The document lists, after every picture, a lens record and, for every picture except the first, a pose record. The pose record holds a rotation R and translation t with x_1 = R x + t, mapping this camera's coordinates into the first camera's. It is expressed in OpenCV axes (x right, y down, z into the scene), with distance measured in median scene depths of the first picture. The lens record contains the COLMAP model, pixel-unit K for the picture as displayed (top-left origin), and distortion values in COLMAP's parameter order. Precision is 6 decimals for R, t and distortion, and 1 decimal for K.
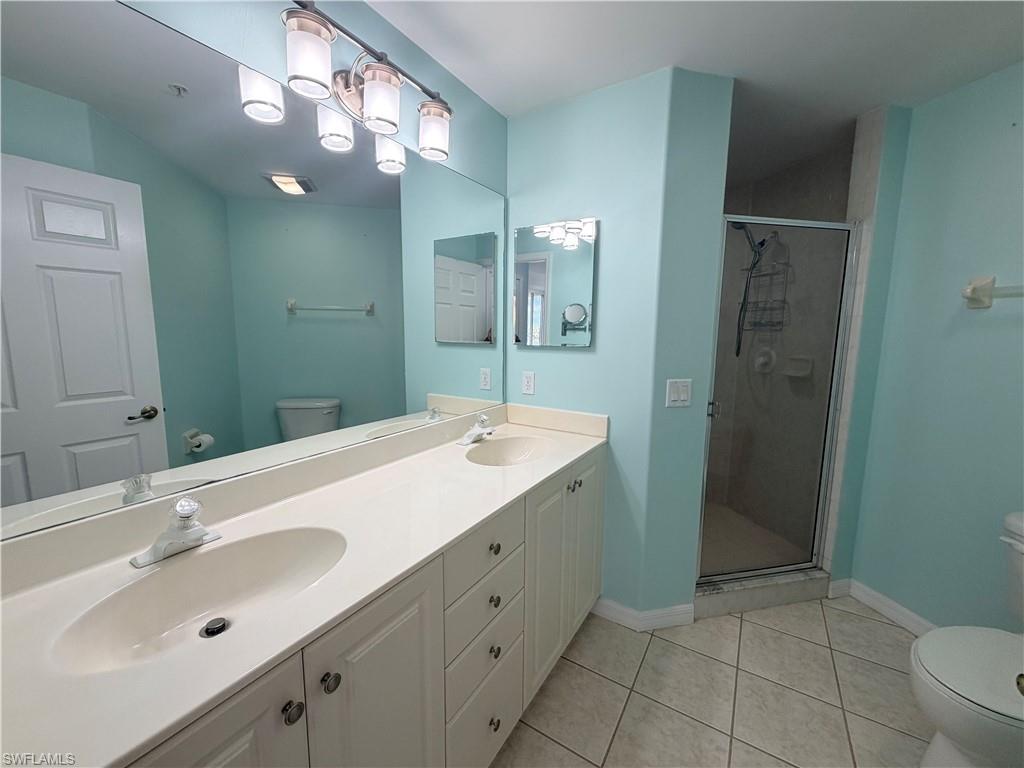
lens RADIAL K [[408.9, 0, 507.2], [0, 408.9, 384.7], [0, 0, 1]] dist [0.001115, 0.000477]
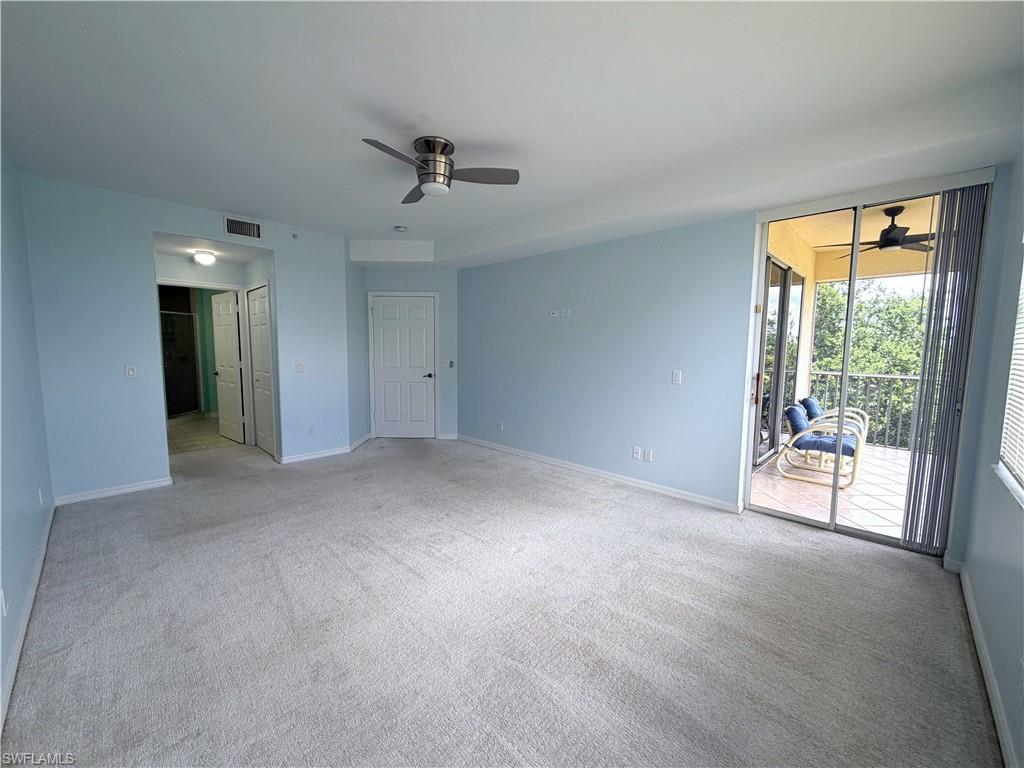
lens RADIAL K [[408.9, 0, 511.1], [0, 408.9, 385.8], [0, 0, 1]] dist [0.001115, 0.000477]
pose [[0.207140, -0.099704, 0.973218, -2.123033], [0.123216, 0.989530, 0.075150, 0.317471], [-0.970521, 0.104350, 0.217256, -2.412874]]
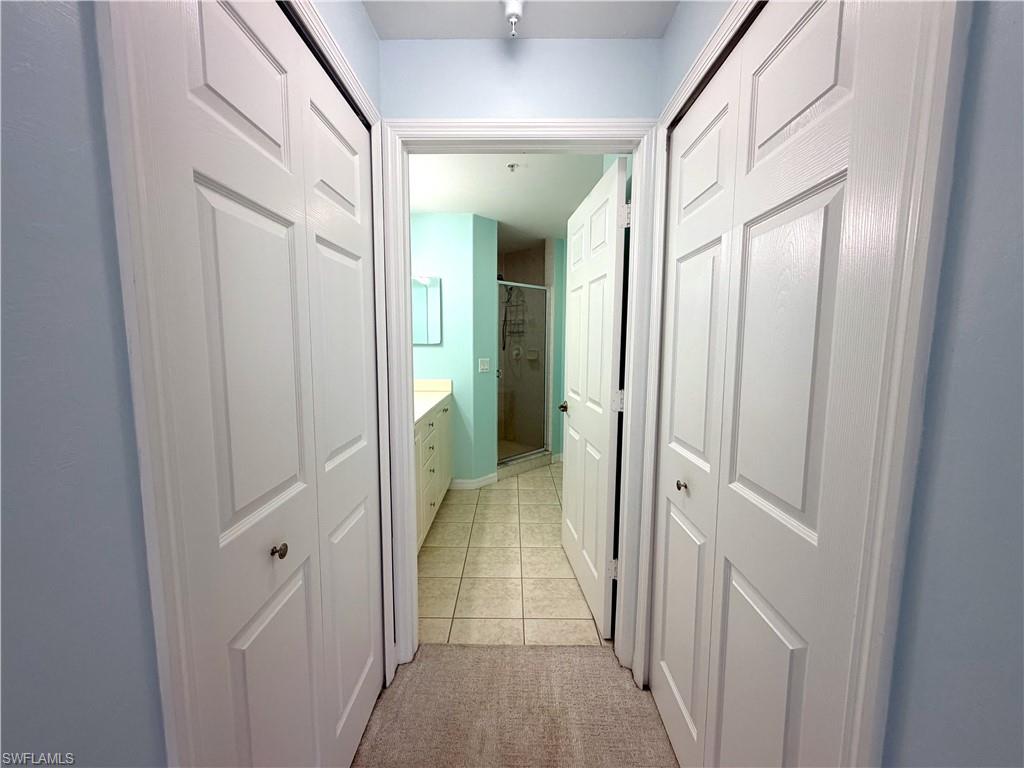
lens RADIAL K [[408.9, 0, 513.9], [0, 408.9, 384.8], [0, 0, 1]] dist [0.001115, 0.000477]
pose [[0.843945, -0.060873, 0.532965, -0.482621], [0.072597, 0.997361, -0.001043, 0.113288], [-0.531495, 0.039571, 0.846137, -0.704670]]
